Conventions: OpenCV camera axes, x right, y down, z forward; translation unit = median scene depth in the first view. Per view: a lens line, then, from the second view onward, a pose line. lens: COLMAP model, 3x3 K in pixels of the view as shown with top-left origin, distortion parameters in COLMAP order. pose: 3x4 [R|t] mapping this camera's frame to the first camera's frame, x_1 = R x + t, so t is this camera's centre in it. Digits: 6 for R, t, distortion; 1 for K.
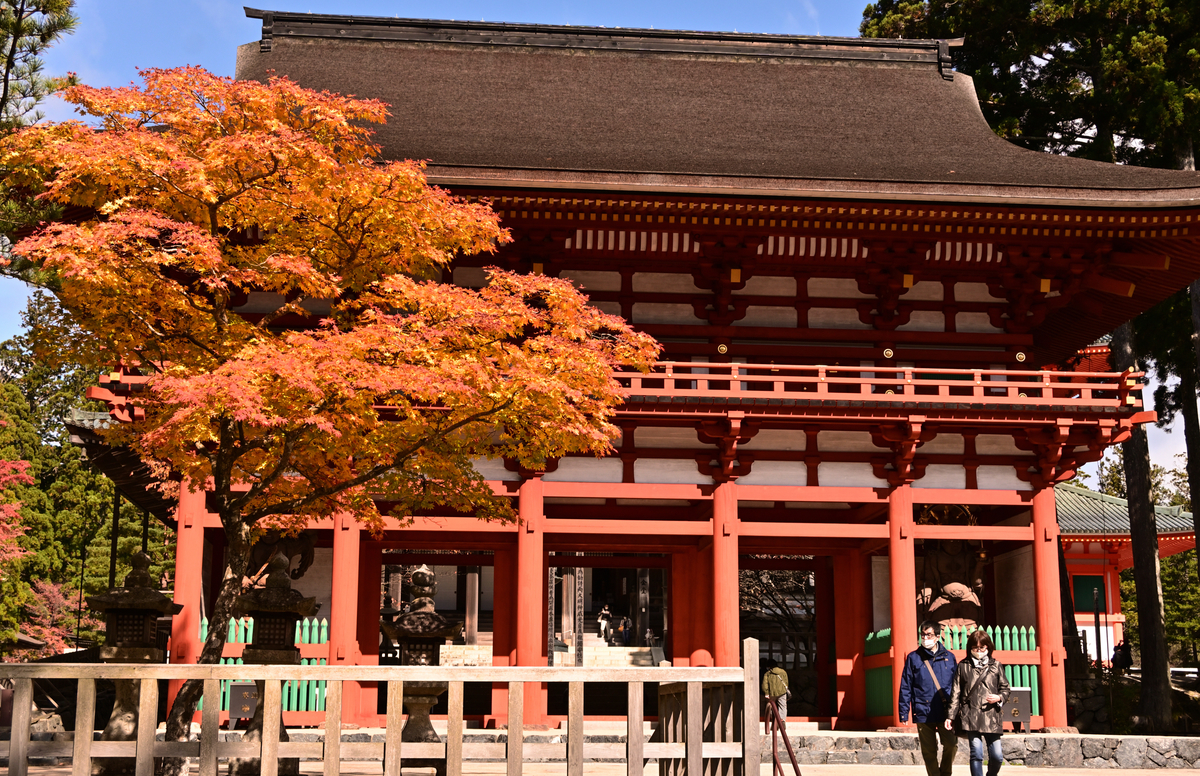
lens RADIAL K [[1666.7, 0, 601.3], [0, 1666.7, 386.4], [0, 0, 1]] dist [-0.086781, 0.000000]
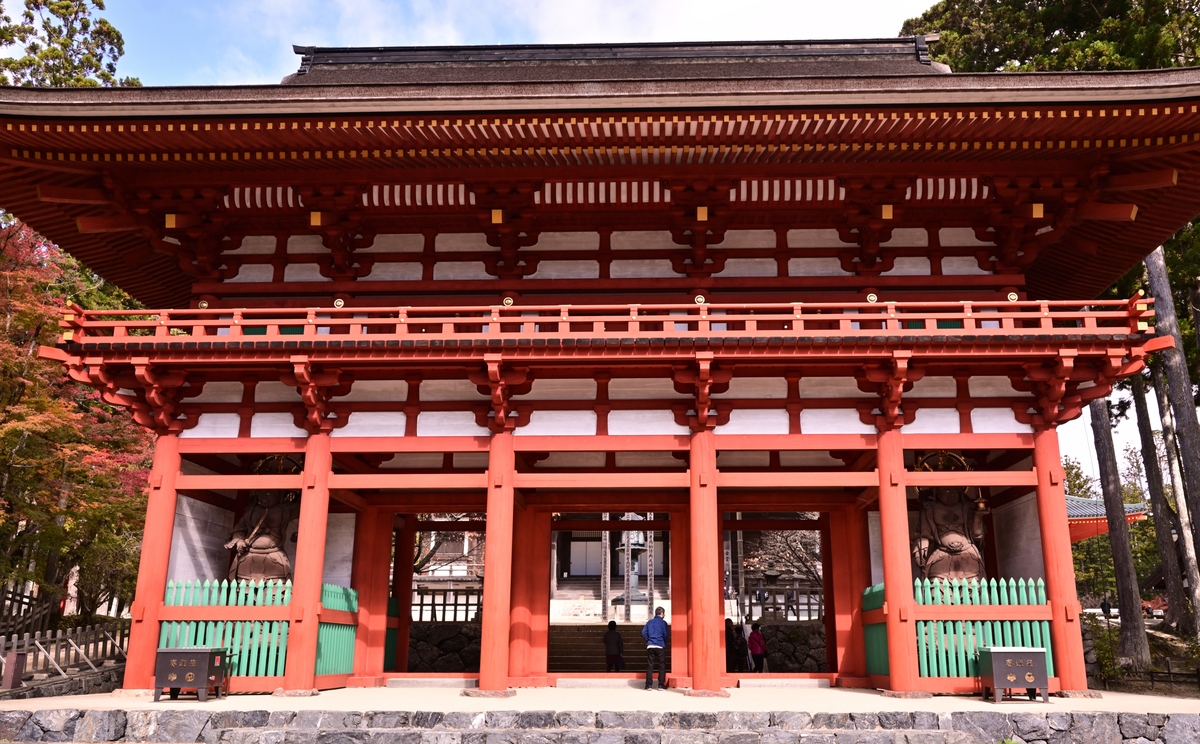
lens RADIAL K [[993.0, 0, 618.6], [0, 993.0, 401.7], [0, 0, 1]] dist [-0.045598, 0.011800]
pose [[0.992963, -0.033723, -0.113524, 0.092065], [0.029059, 0.998674, -0.042490, 0.063102], [0.114807, 0.038893, 0.992626, 0.423599]]
